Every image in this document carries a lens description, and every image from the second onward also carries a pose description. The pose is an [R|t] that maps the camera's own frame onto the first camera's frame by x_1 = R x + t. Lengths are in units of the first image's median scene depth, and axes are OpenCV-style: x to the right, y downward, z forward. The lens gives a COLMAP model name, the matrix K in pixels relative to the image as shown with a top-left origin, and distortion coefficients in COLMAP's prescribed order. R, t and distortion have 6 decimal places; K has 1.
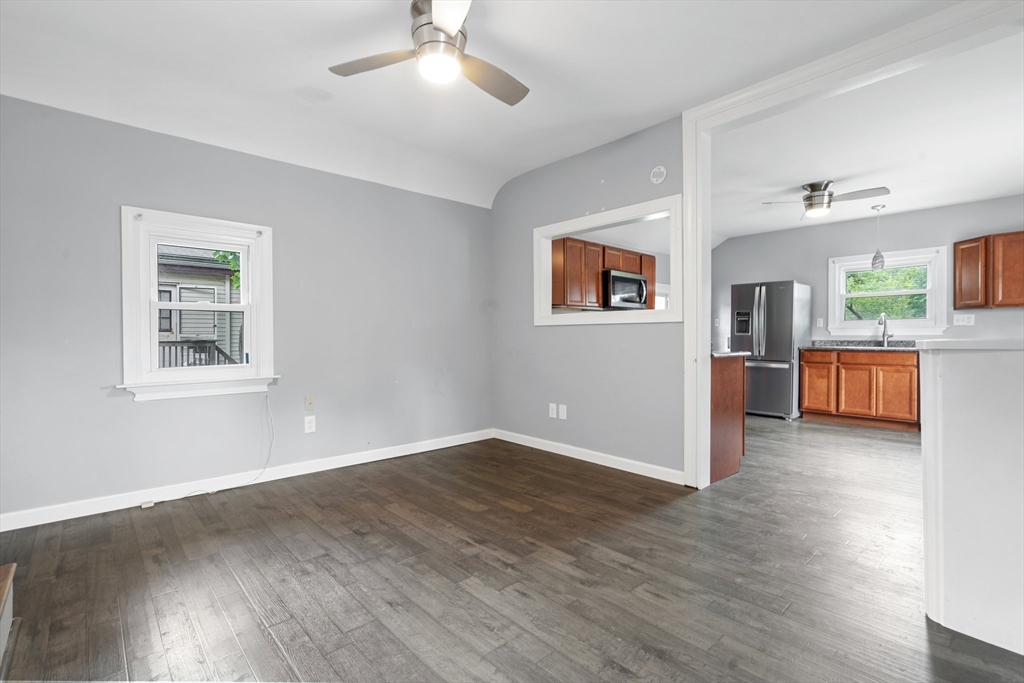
lens RADIAL K [[475.2, 0, 507.1], [0, 475.2, 340.7], [0, 0, 1]] dist [-0.002265, 0.004480]
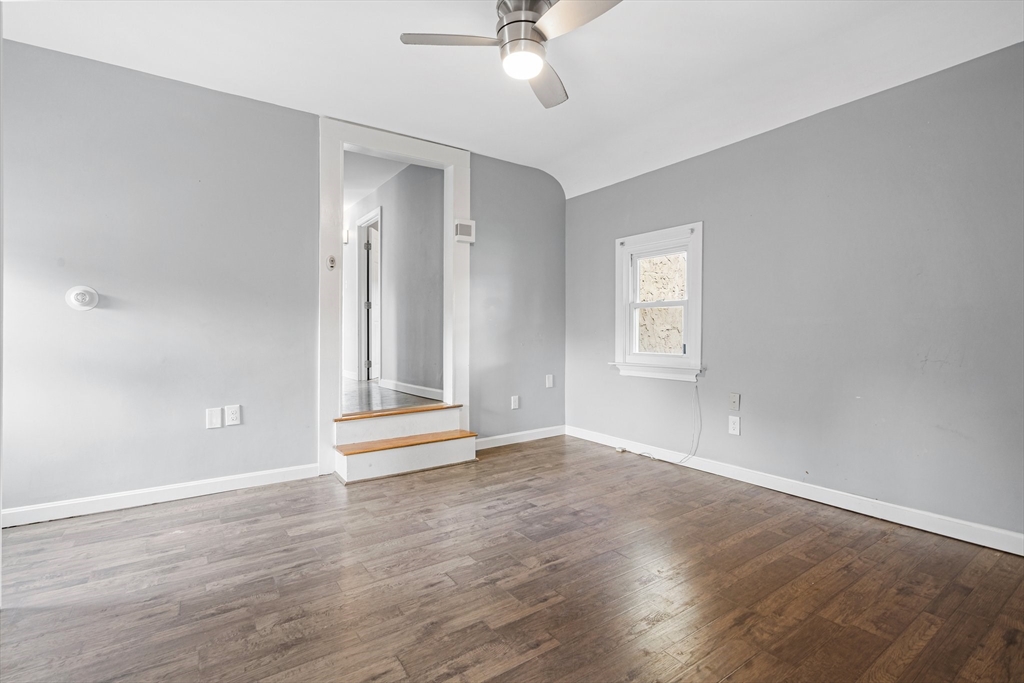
lens RADIAL K [[475.2, 0, 505.6], [0, 475.2, 335.2], [0, 0, 1]] dist [-0.002265, 0.004480]
pose [[-0.142903, 0.011687, -0.989668, 3.843329], [0.002923, 0.999931, 0.011386, -0.052738], [0.989732, -0.001266, -0.142927, 4.934301]]
